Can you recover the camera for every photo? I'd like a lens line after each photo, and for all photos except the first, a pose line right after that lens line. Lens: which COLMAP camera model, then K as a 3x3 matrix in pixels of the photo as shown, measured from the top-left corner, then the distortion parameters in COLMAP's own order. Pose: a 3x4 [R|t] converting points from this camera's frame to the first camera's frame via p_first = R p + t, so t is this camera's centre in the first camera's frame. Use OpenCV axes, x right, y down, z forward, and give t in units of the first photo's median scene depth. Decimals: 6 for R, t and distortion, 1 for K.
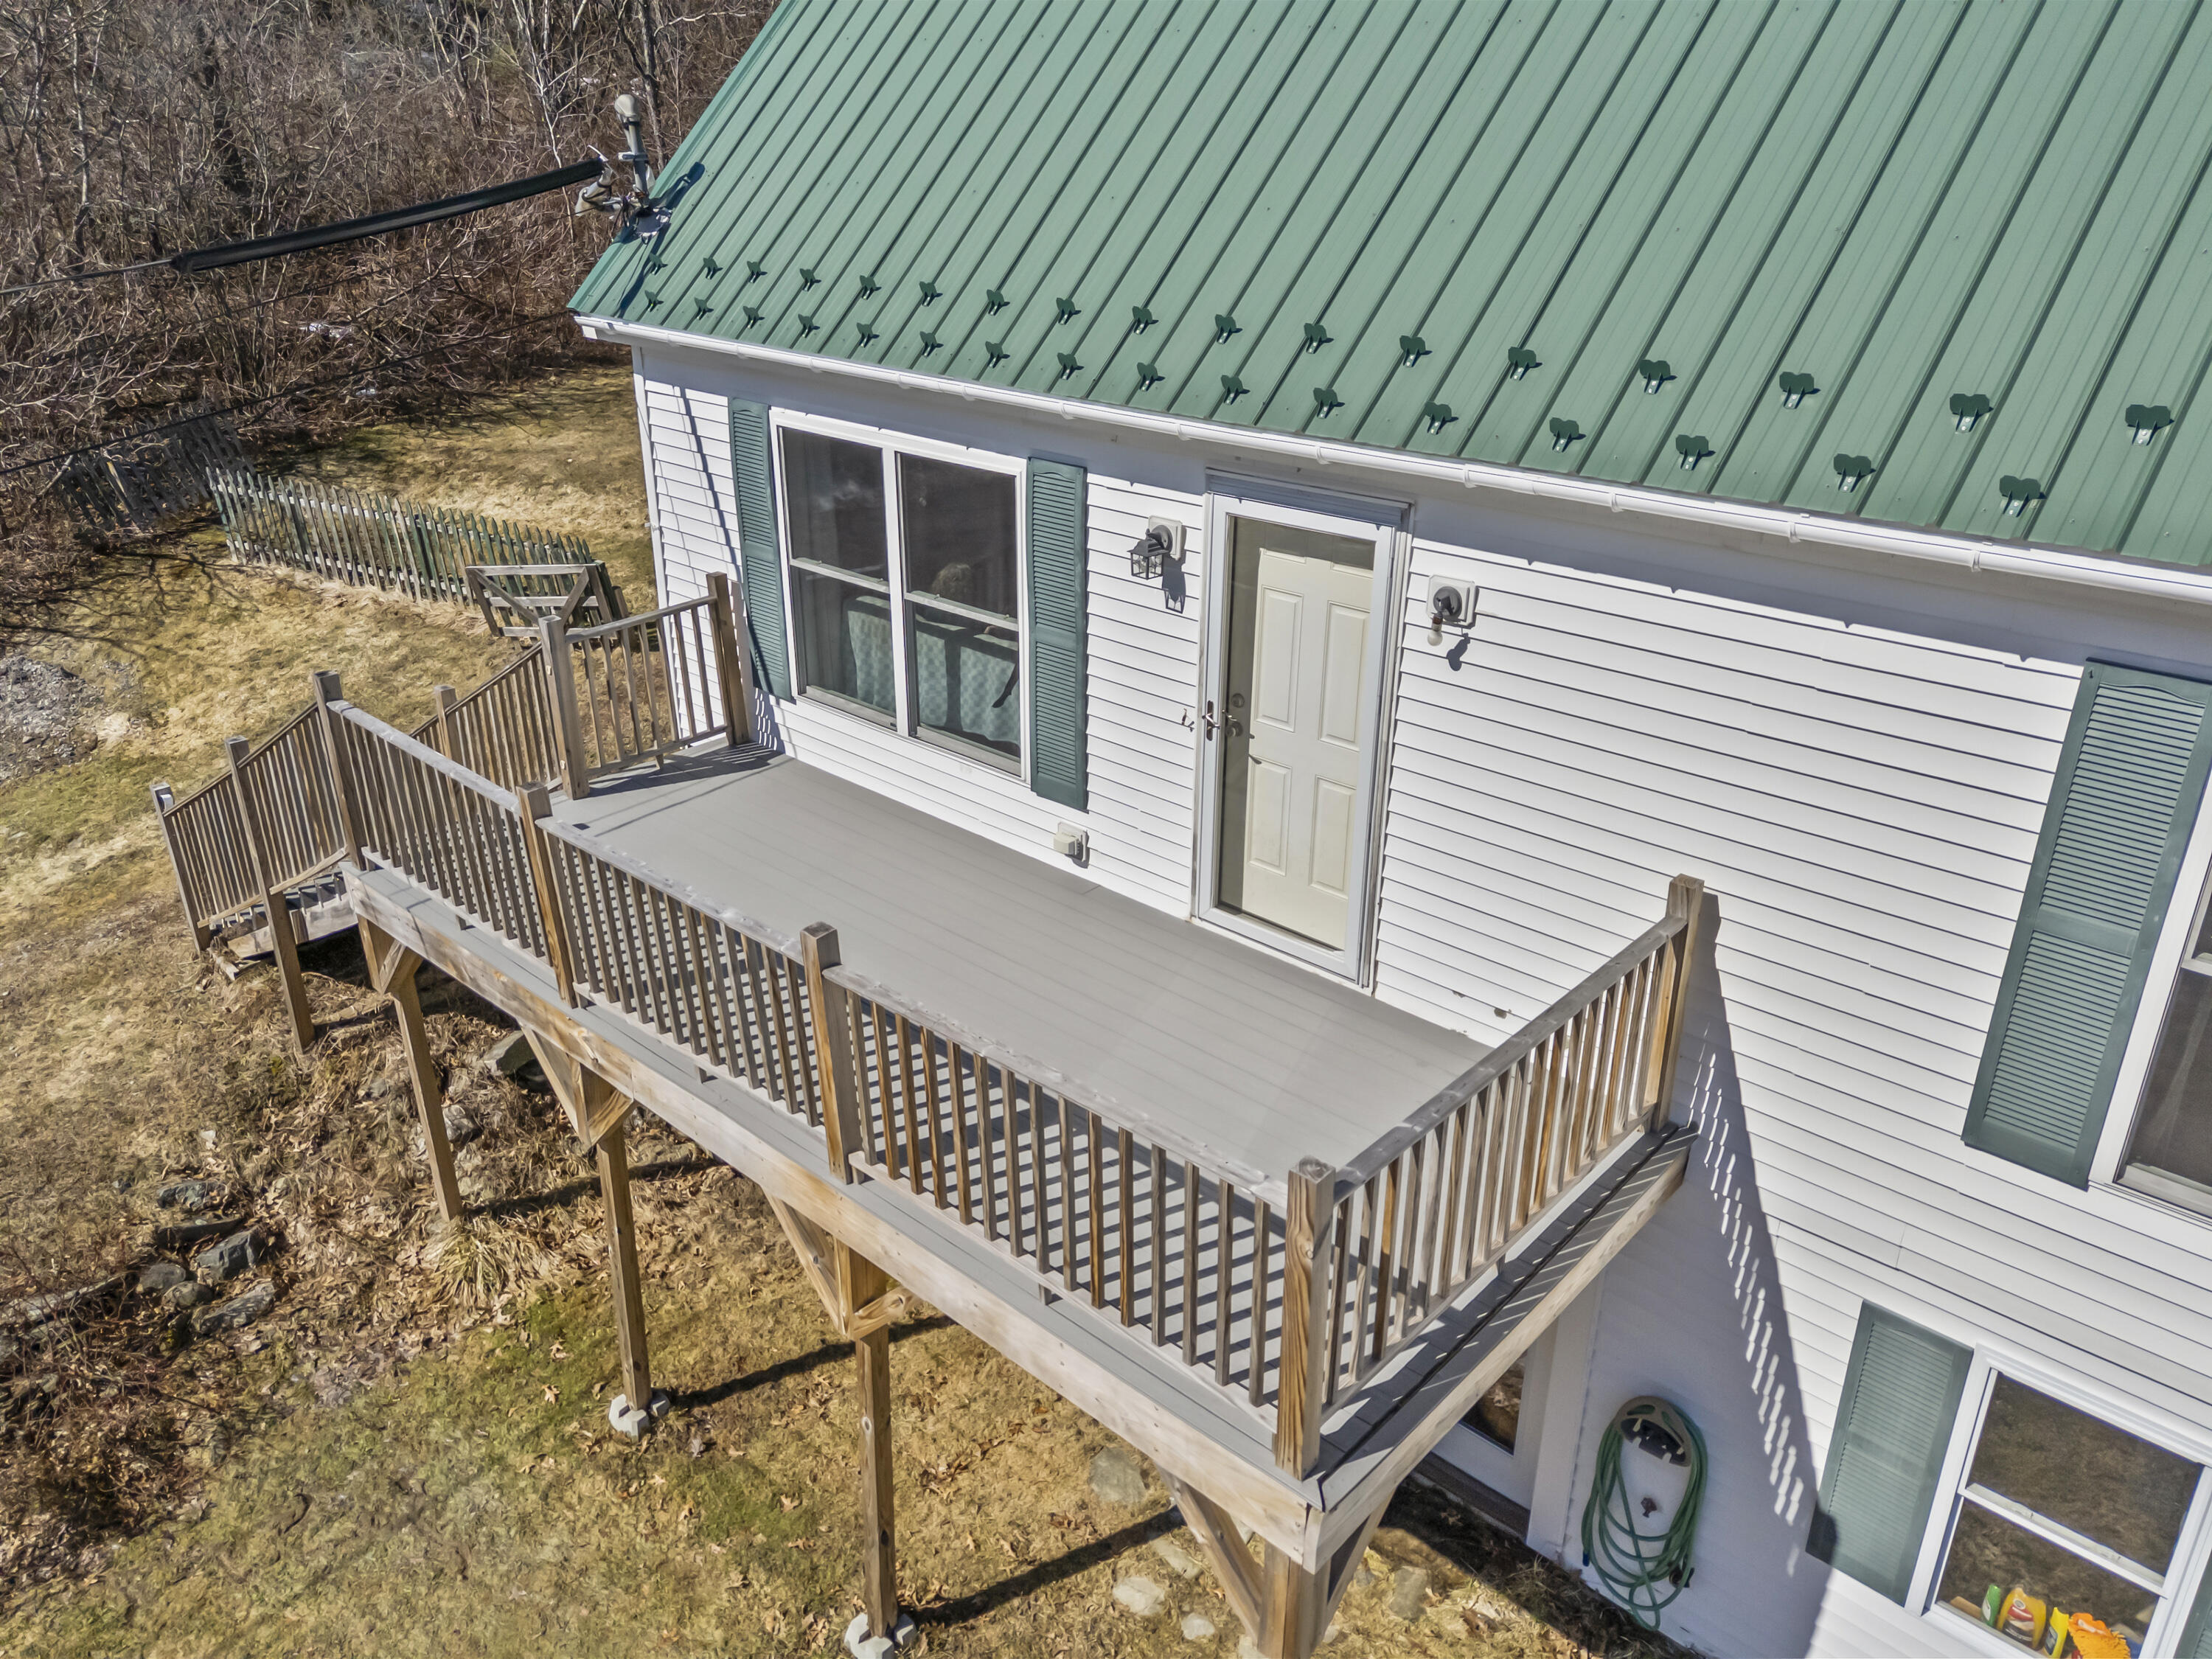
lens RADIAL K [[1619.7, 0, 1106.0], [0, 1619.7, 829.5], [0, 0, 1]] dist [0.120568, -0.133376]
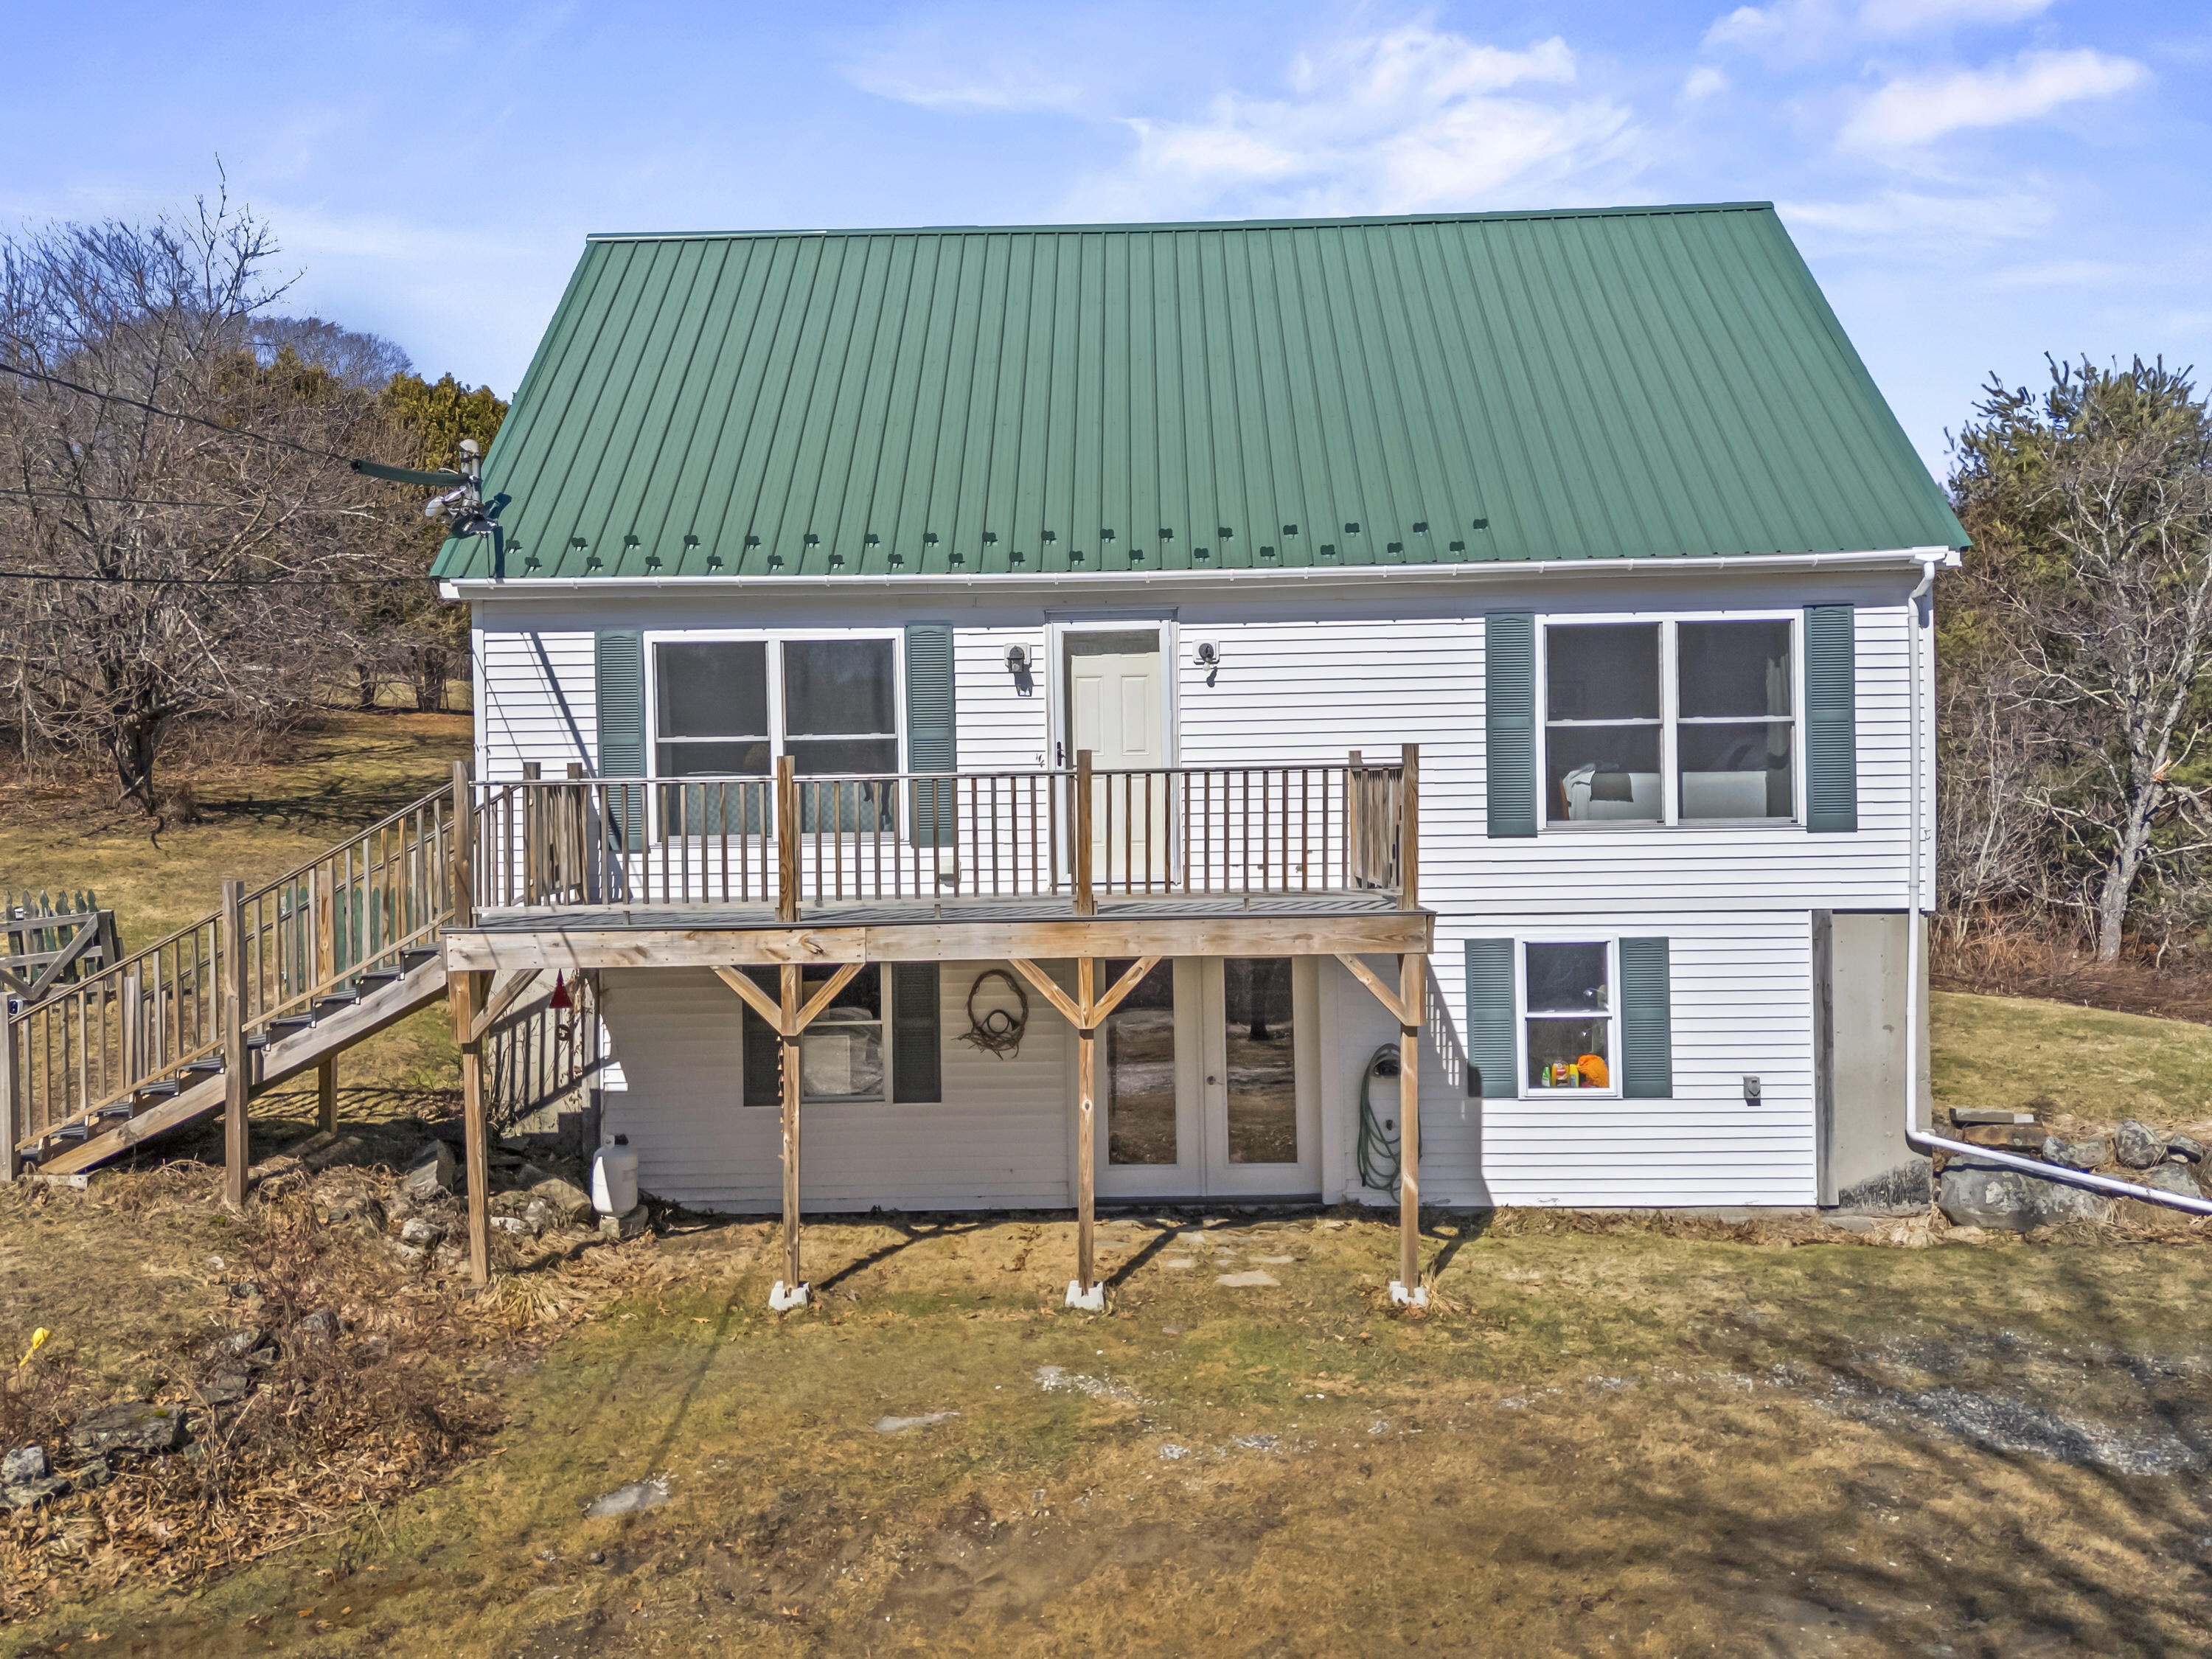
lens RADIAL K [[1619.7, 0, 1106.0], [0, 1619.7, 829.5], [0, 0, 1]] dist [0.120568, -0.133376]
pose [[0.741646, -0.021152, 0.670458, -1.087811], [0.290735, 0.910880, -0.292867, 0.541008], [-0.604512, 0.412129, 0.681700, -0.169387]]
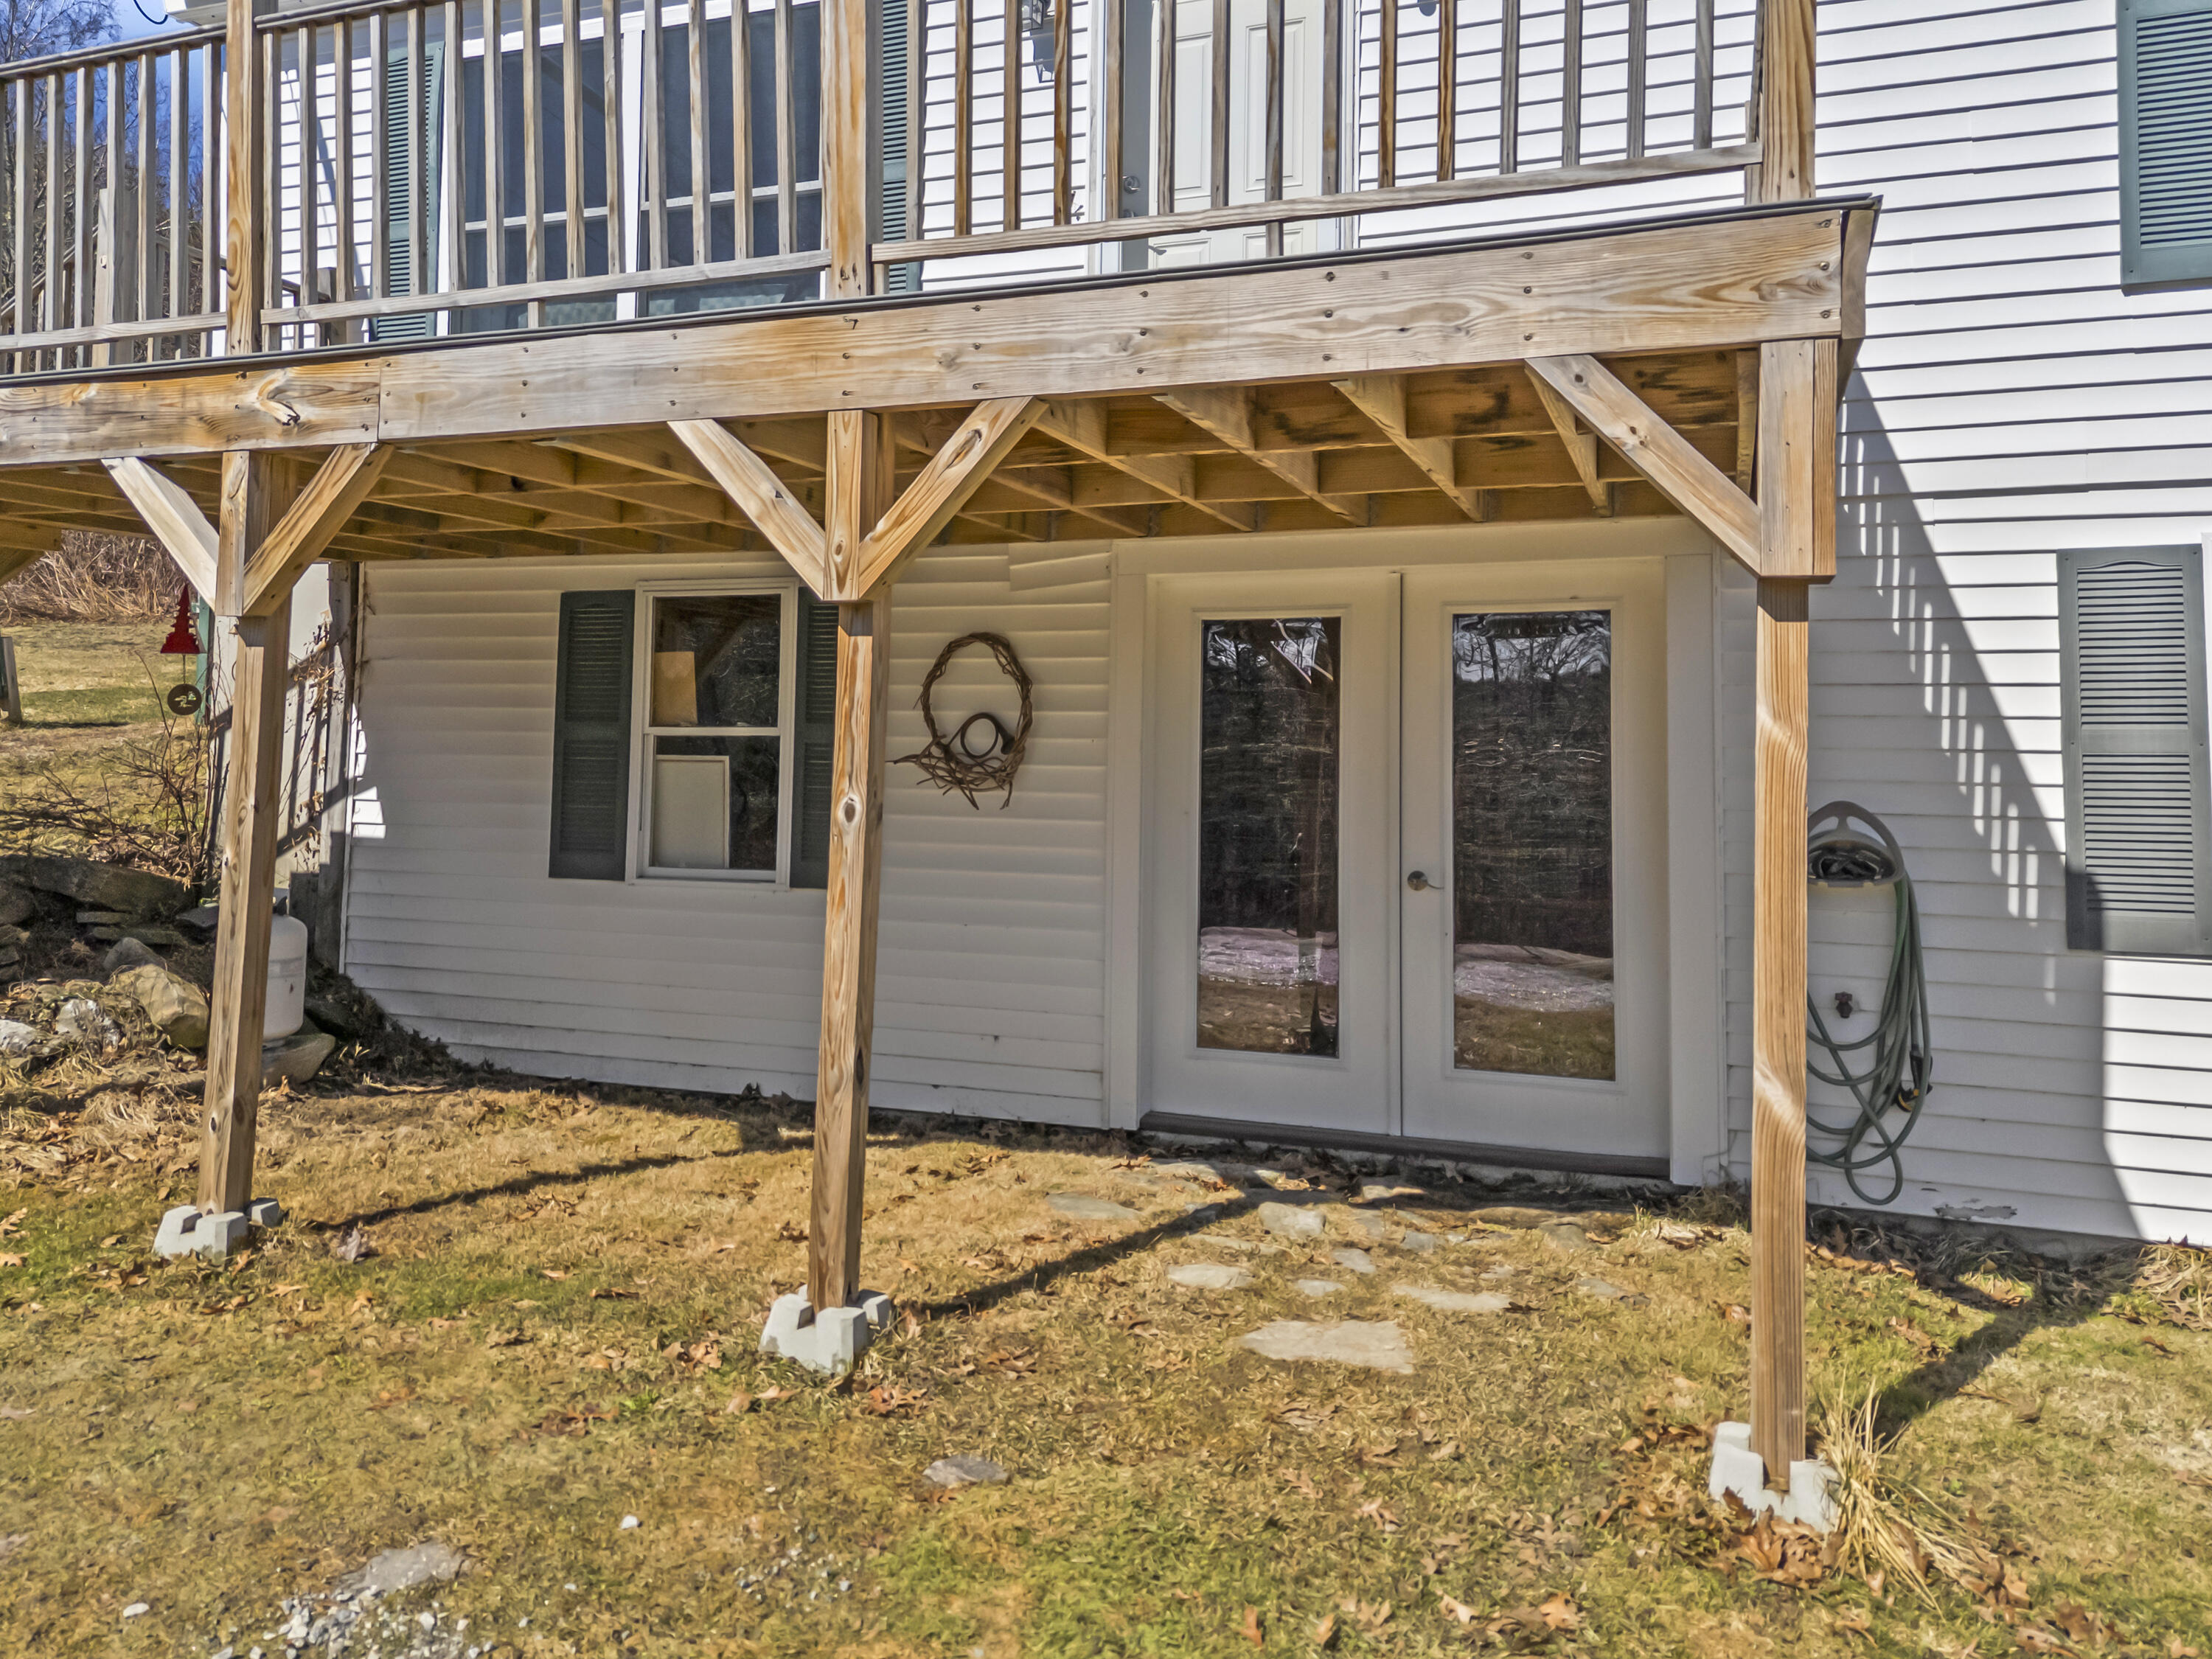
lens RADIAL K [[1665.5, 0, 1077.7], [0, 1665.5, 679.3], [0, 0, 1]] dist [0.028102, 0.001323]
pose [[0.927608, 0.031174, 0.372252, -0.271257], [0.141232, 0.893278, -0.426741, 0.544070], [-0.345828, 0.448422, 0.824209, 0.426767]]
